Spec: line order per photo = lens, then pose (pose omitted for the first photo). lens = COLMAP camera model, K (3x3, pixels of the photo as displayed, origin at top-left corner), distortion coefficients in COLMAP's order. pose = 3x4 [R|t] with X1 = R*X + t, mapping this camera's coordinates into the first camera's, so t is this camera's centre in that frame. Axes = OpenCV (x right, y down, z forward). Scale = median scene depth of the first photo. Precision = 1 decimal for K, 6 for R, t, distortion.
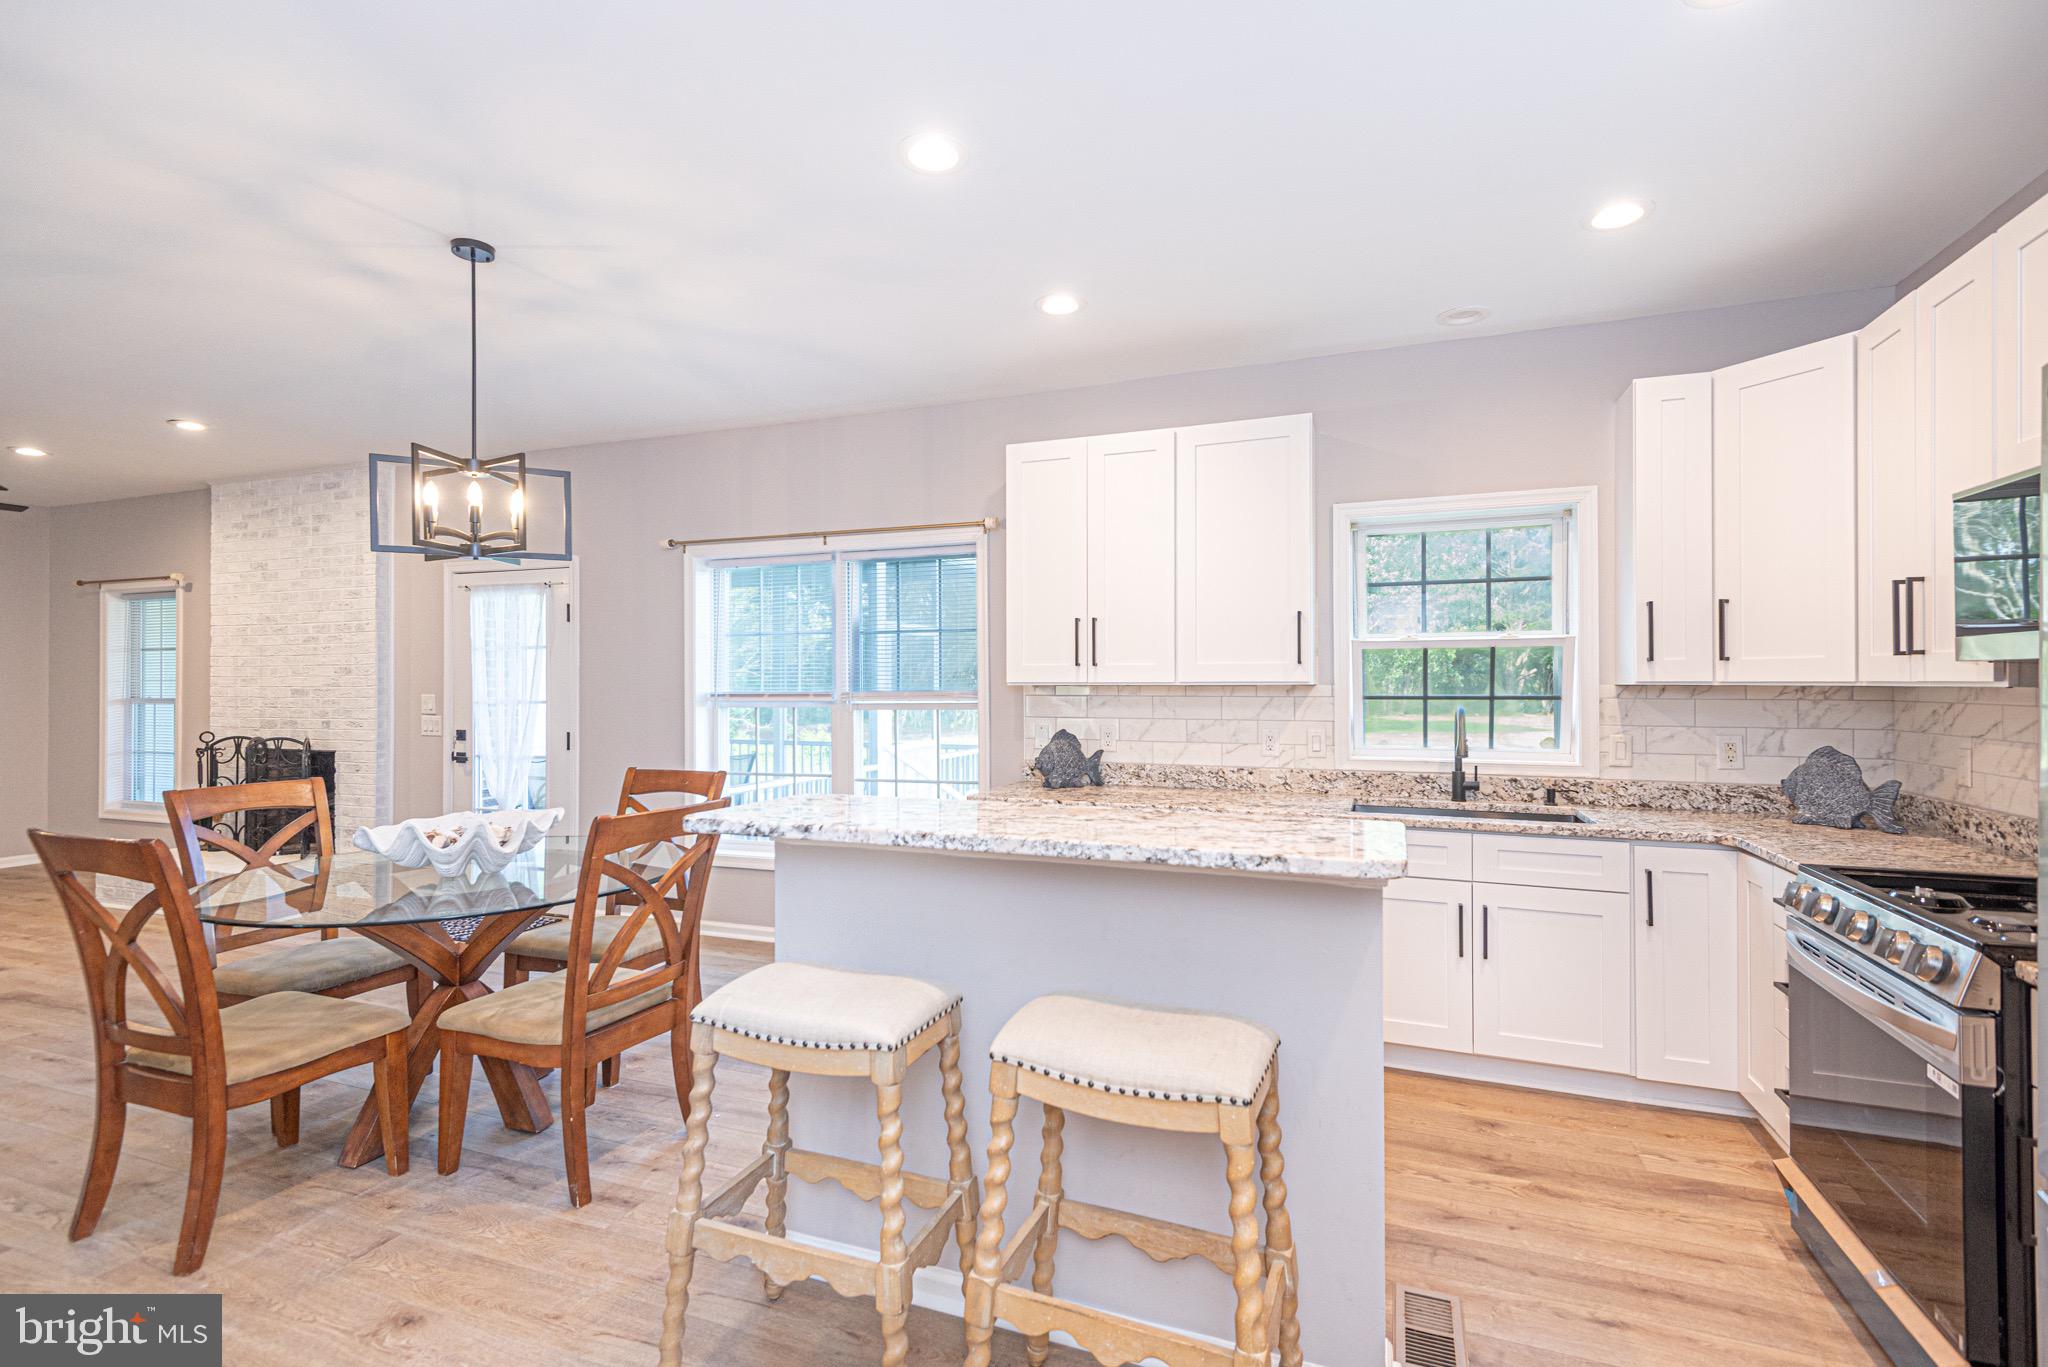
lens RADIAL K [[950.7, 0, 1024.0], [0, 950.7, 683.5], [0, 0, 1]] dist [-0.000715, -0.000736]
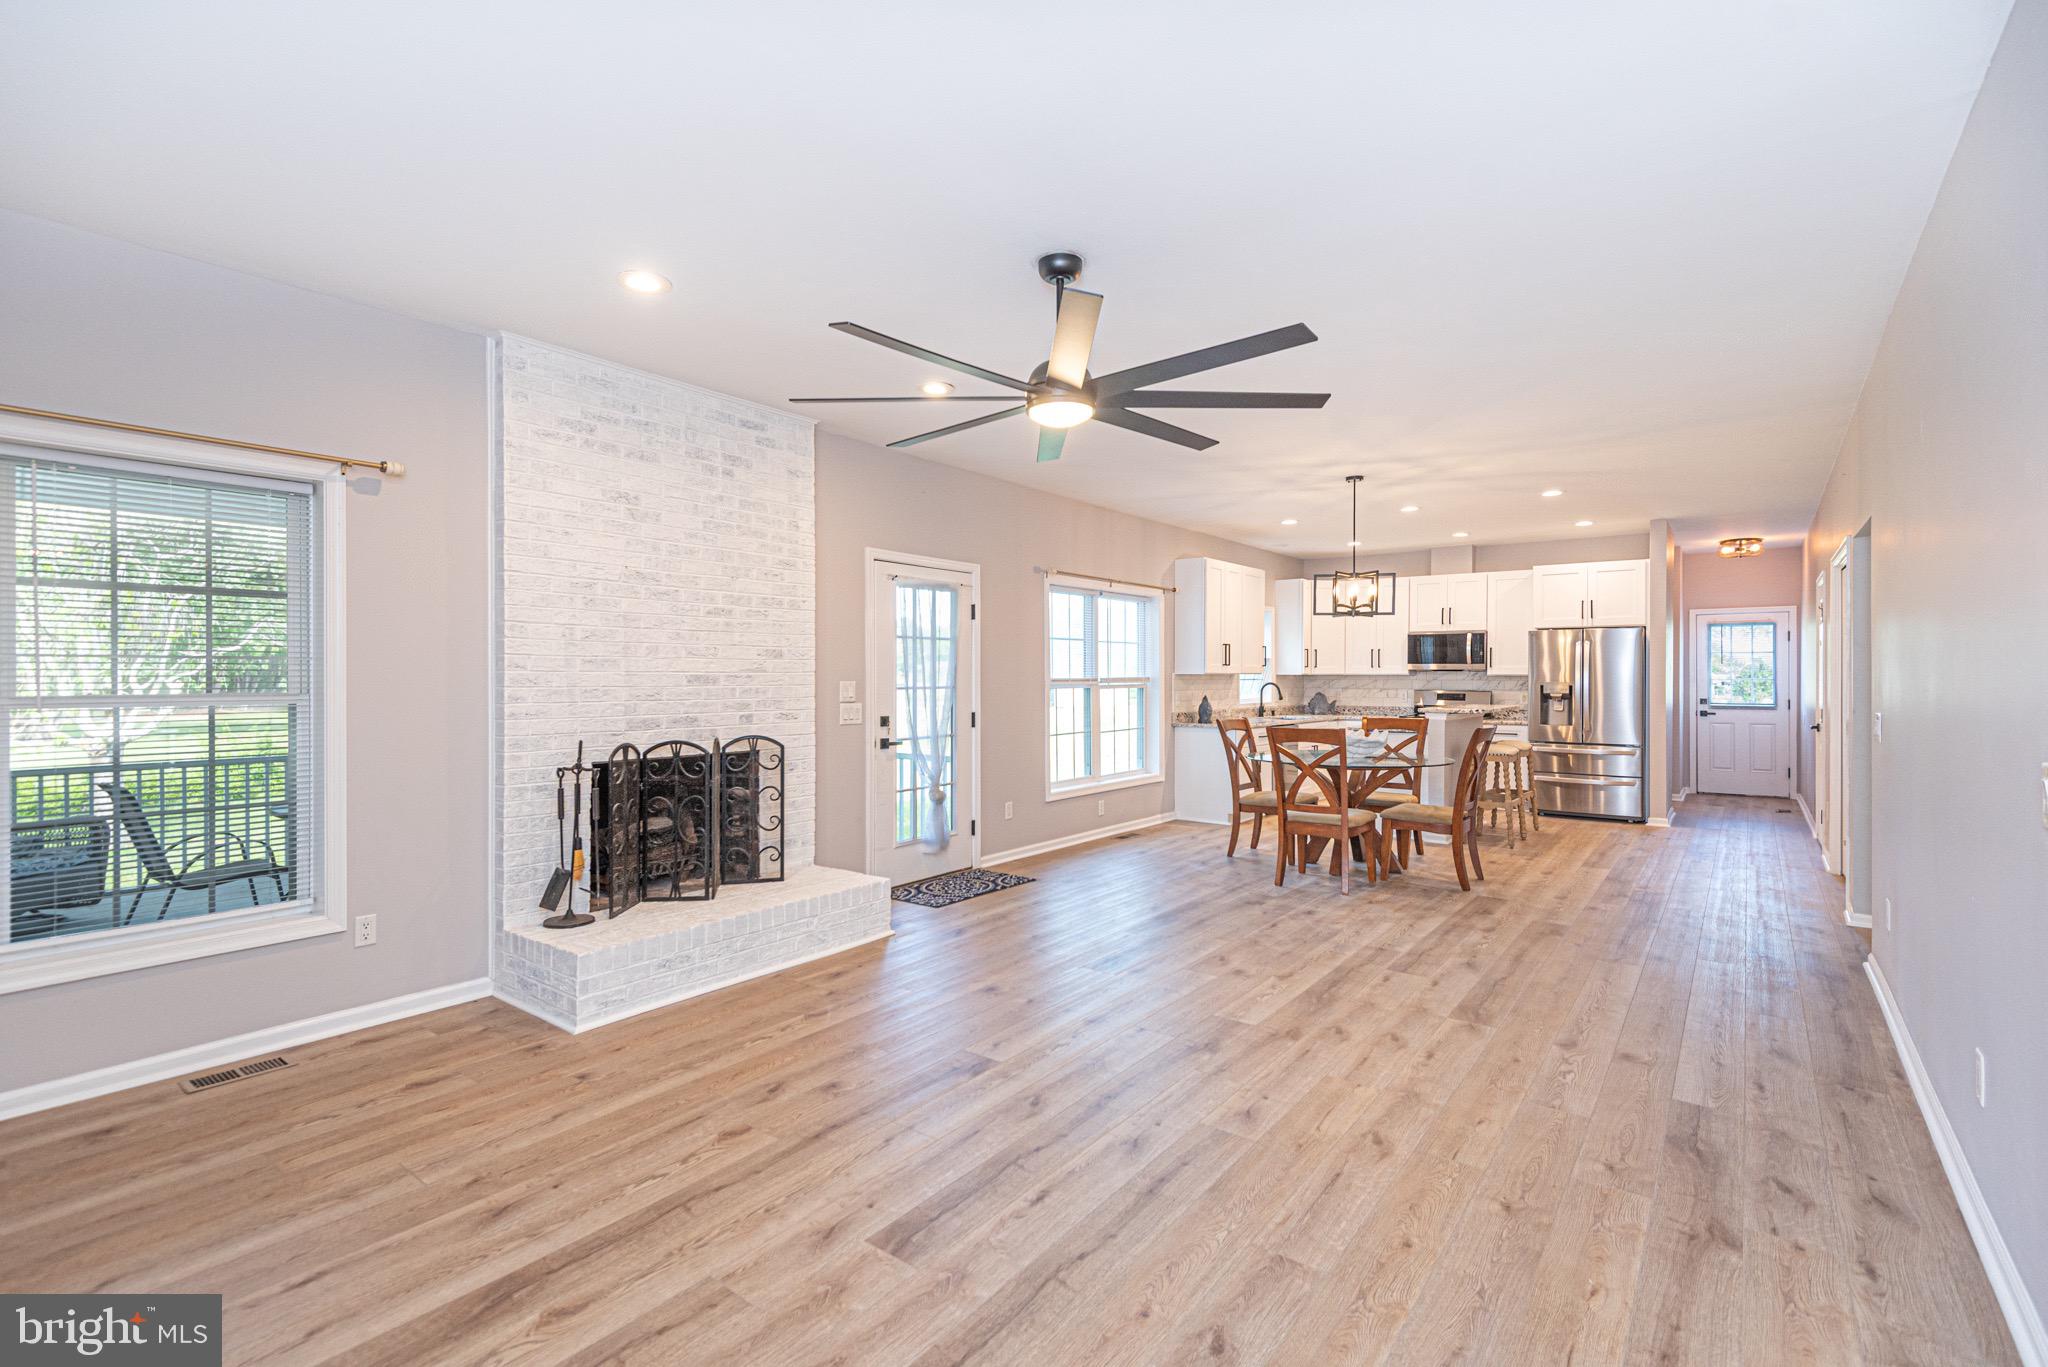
lens RADIAL K [[942.3, 0, 1037.2], [0, 942.3, 678.3], [0, 0, 1]] dist [0.020574, -0.000143]
pose [[0.270314, -0.000092, 0.962772, -2.199010], [-0.001854, 0.999998, 0.000616, 0.011430], [-0.962770, -0.001951, 0.270313, 0.831171]]
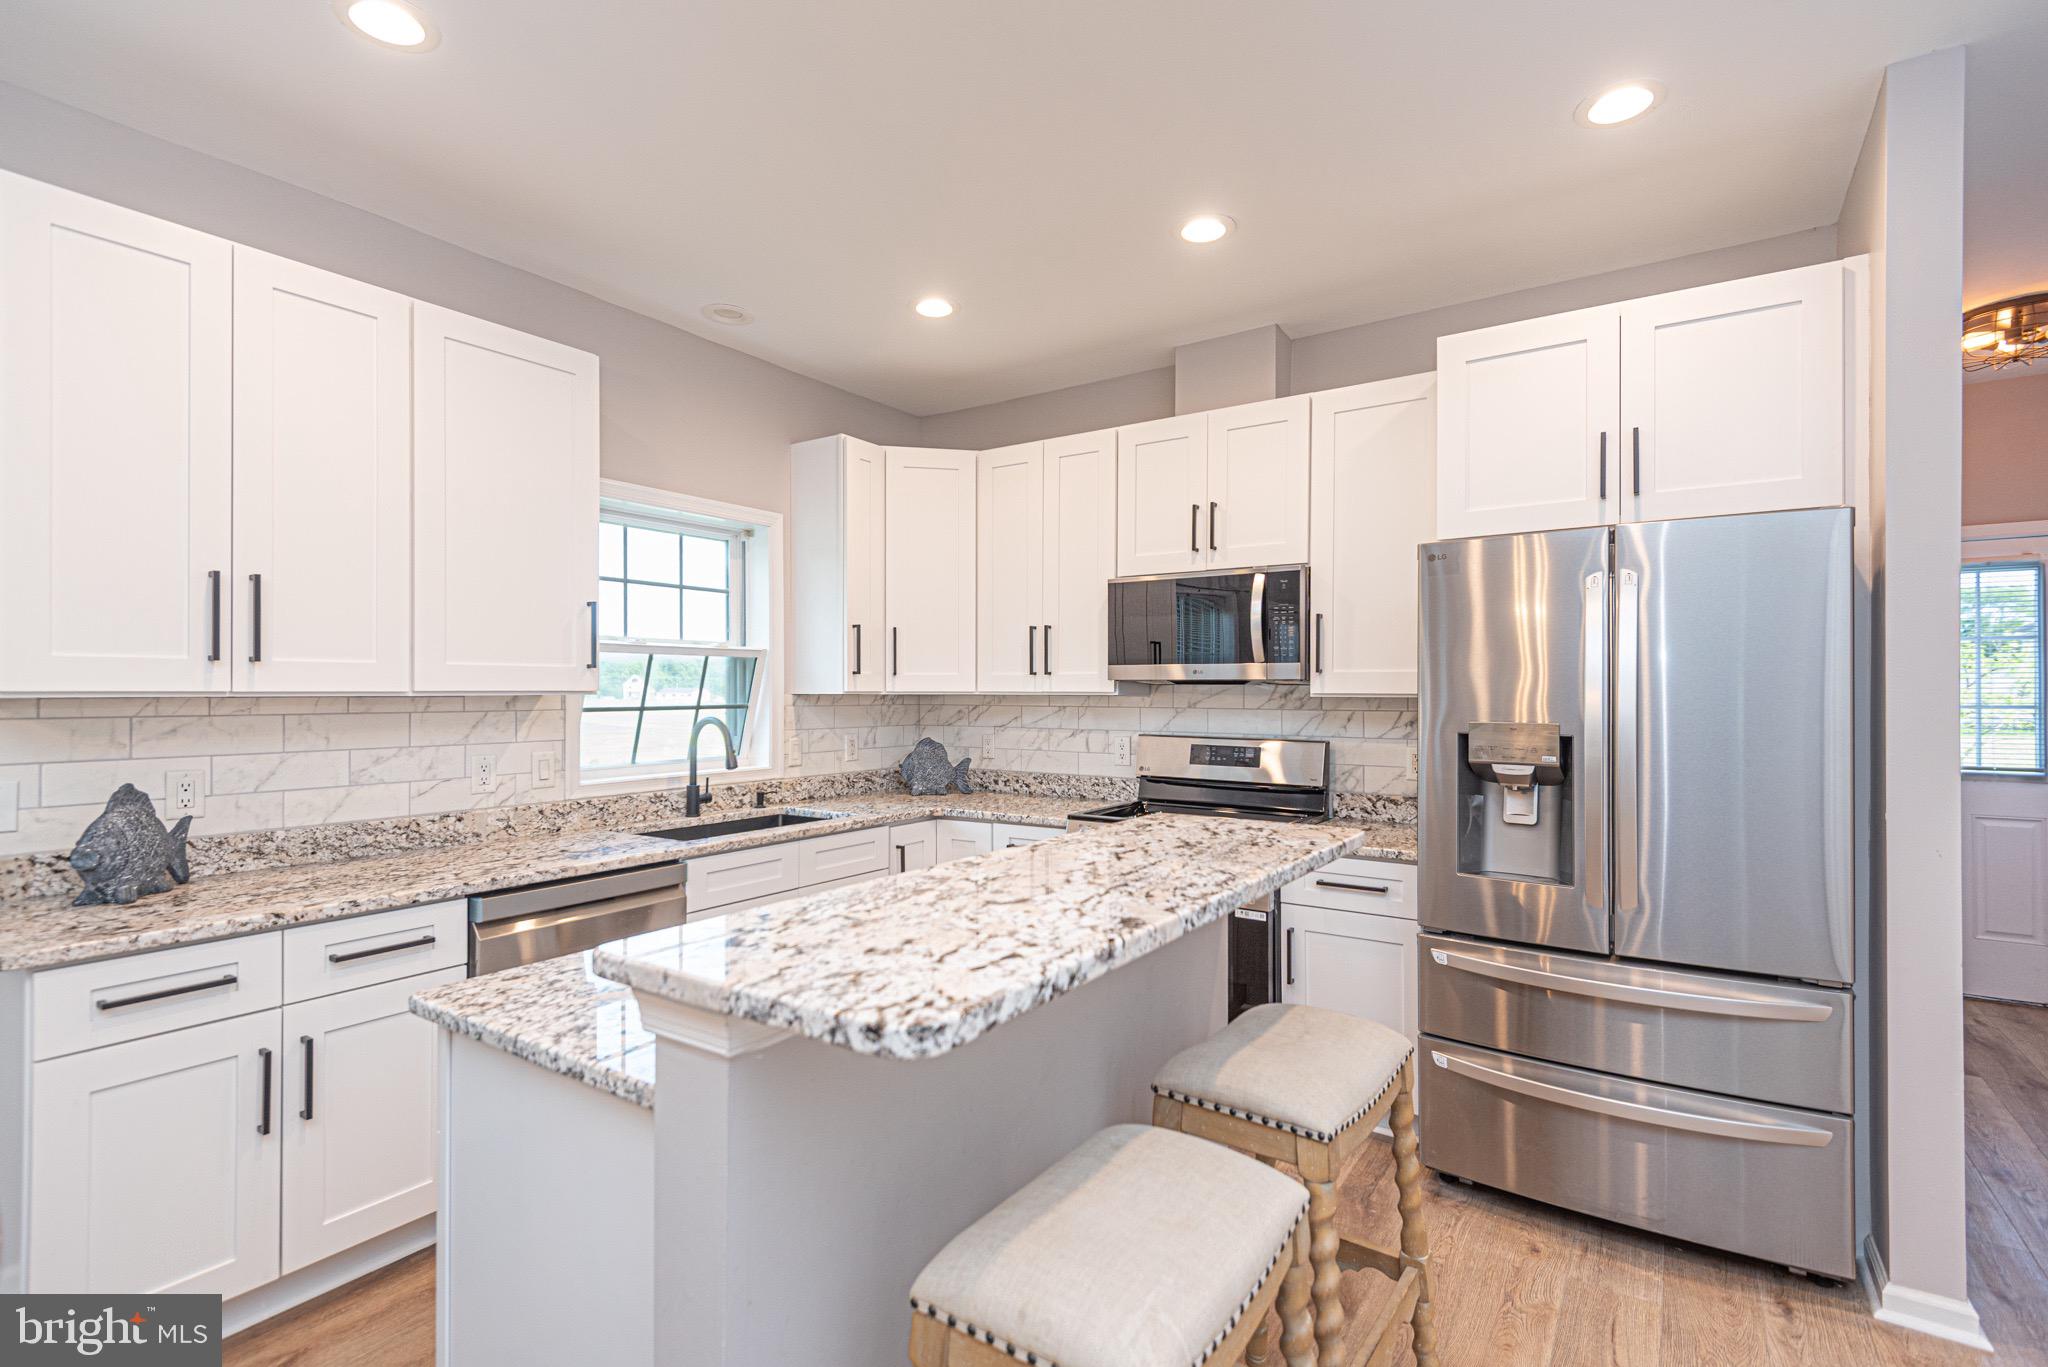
lens RADIAL K [[938.5, 0, 1047.1], [0, 938.5, 686.2], [0, 0, 1]] dist [0.029023, -0.001191]
pose [[0.211715, 0.004878, 0.977319, -0.361863], [-0.000738, 0.999988, -0.004831, -0.002204], [-0.977331, 0.000301, 0.211716, 0.419325]]
